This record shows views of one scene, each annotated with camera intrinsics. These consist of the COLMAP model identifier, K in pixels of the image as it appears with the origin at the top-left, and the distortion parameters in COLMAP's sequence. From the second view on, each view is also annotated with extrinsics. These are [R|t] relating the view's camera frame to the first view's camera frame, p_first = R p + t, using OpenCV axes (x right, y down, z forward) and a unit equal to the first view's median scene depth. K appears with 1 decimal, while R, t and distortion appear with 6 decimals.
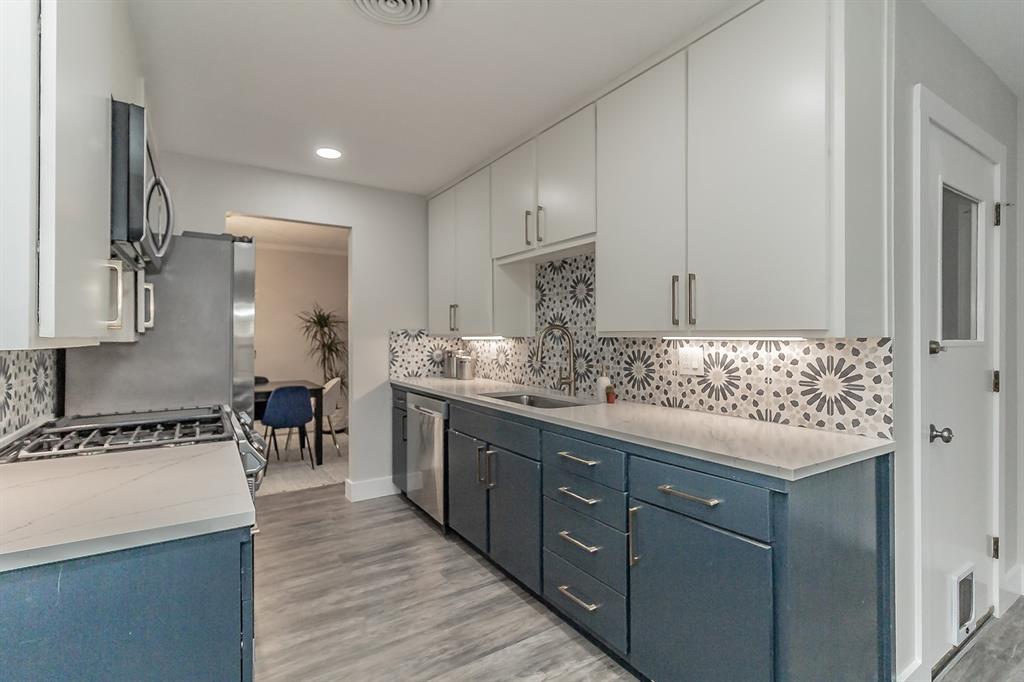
lens RADIAL K [[475.3, 0, 510.4], [0, 475.3, 333.6], [0, 0, 1]] dist [0.003418, -0.002440]
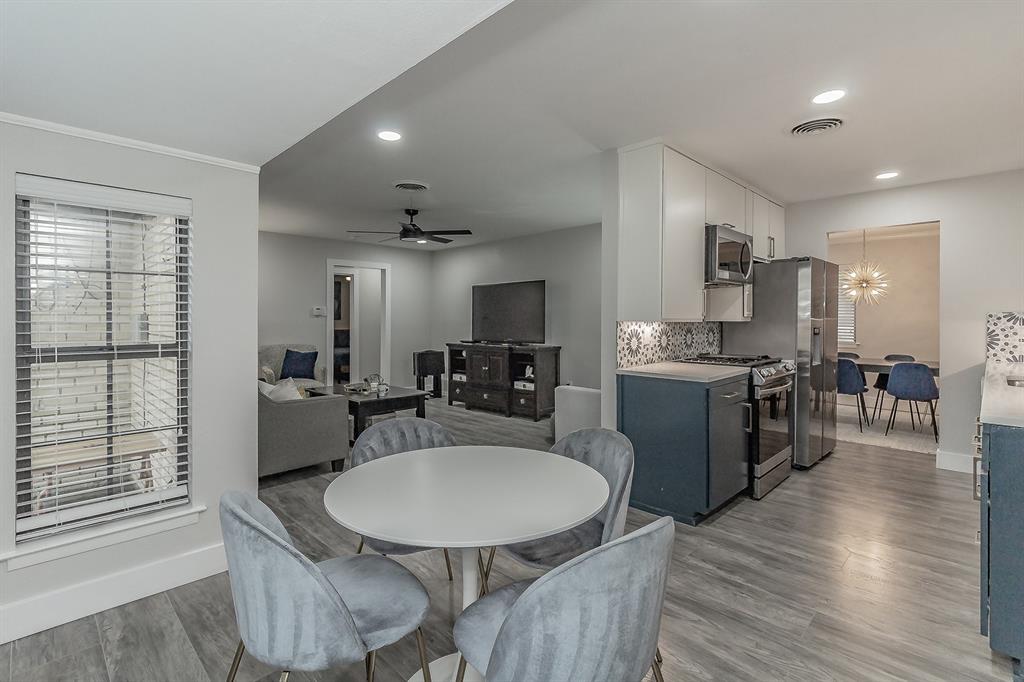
lens RADIAL K [[475.3, 0, 511.7], [0, 475.3, 322.7], [0, 0, 1]] dist [0.003418, -0.002440]
pose [[0.207953, 0.008908, -0.978098, 0.907984], [0.002932, 0.999948, 0.009730, -0.000459], [0.978134, -0.004892, 0.207916, -0.345439]]
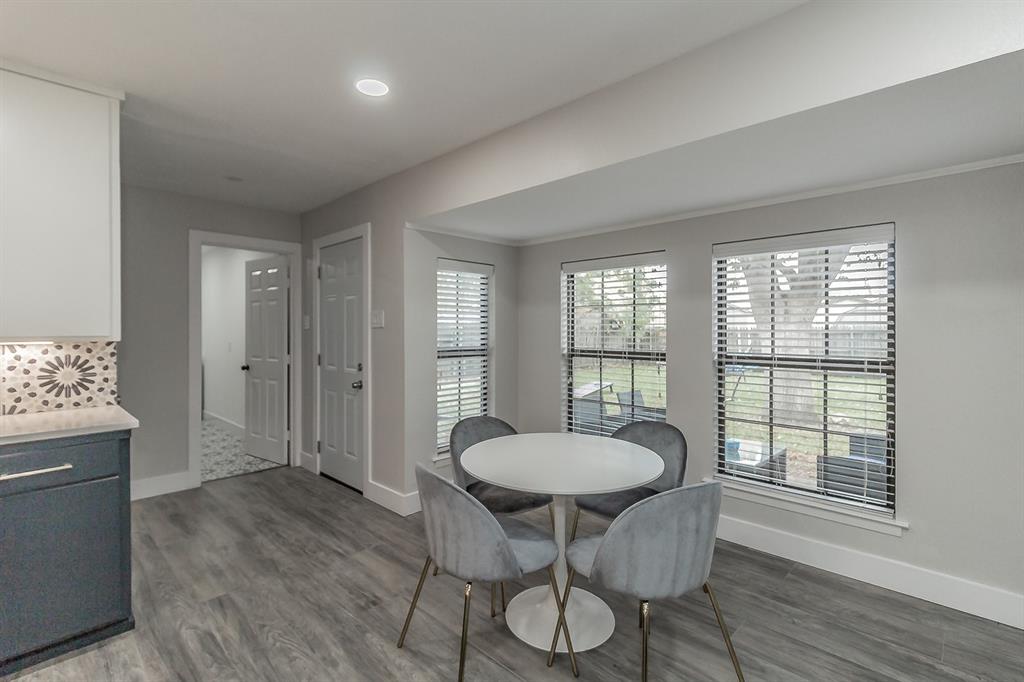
lens RADIAL K [[493.6, 0, 518.6], [0, 493.6, 326.8], [0, 0, 1]] dist [0.012166, -0.001418]
pose [[-0.223053, 0.007526, 0.974777, -0.776803], [0.002729, 0.999971, -0.007096, -0.014069], [-0.974802, 0.001078, -0.223067, 0.046408]]
